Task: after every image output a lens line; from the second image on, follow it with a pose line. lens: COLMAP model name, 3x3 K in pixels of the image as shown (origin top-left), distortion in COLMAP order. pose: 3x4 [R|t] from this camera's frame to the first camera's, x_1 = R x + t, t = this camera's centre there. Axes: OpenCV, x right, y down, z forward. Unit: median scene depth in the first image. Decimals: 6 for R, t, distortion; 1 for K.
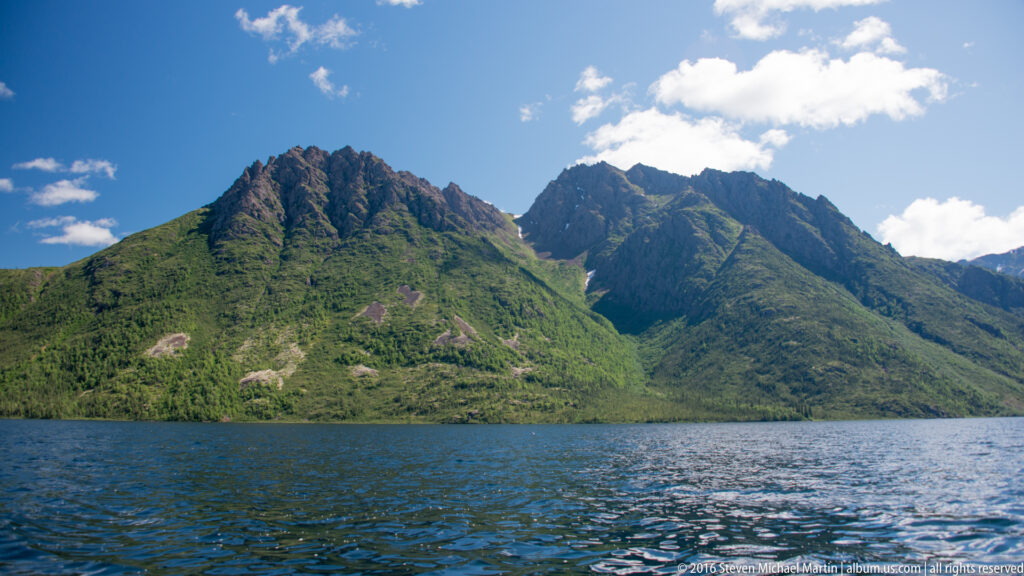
lens RADIAL K [[813.8, 0, 512.3], [0, 813.8, 283.9], [0, 0, 1]] dist [-0.079881, -0.002967]
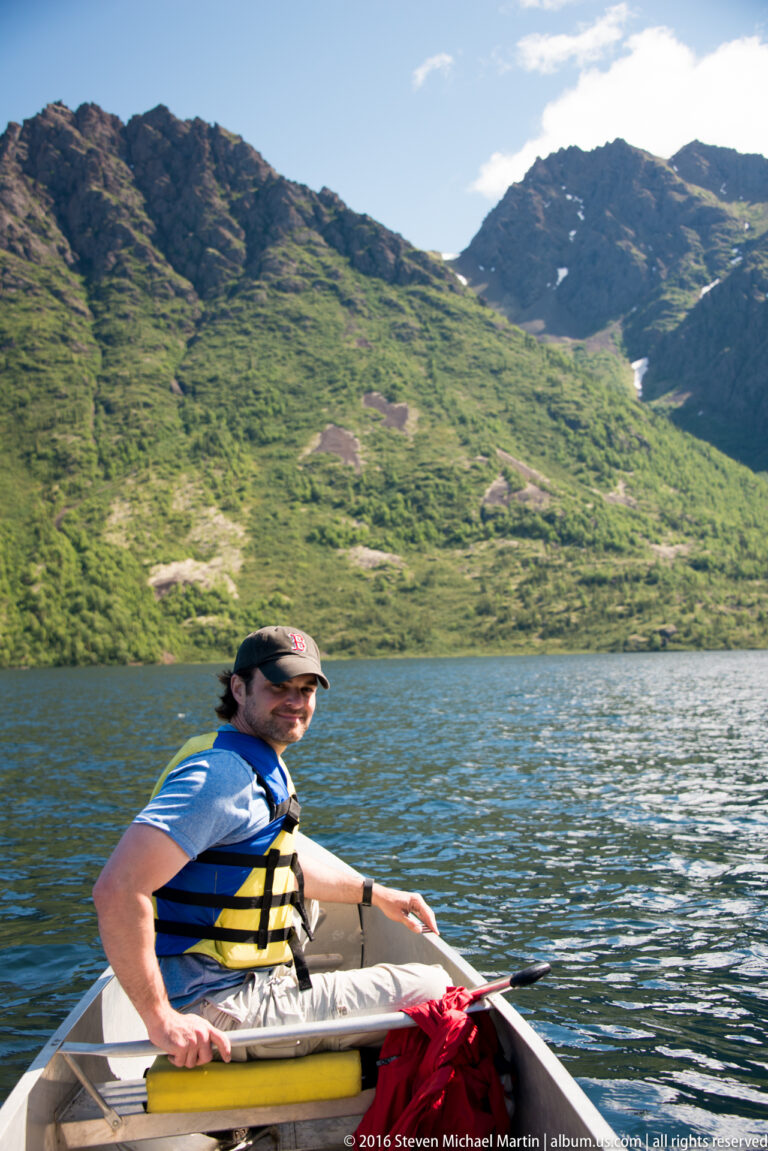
lens RADIAL K [[1531.3, 0, 384.0], [0, 1531.3, 573.2], [0, 0, 1]] dist [0.258676, 0.000000]
pose [[0.997404, -0.022071, 0.068550, -0.179589], [0.013979, 0.993109, 0.116356, 0.002107], [-0.070646, -0.115096, 0.990839, 0.018441]]
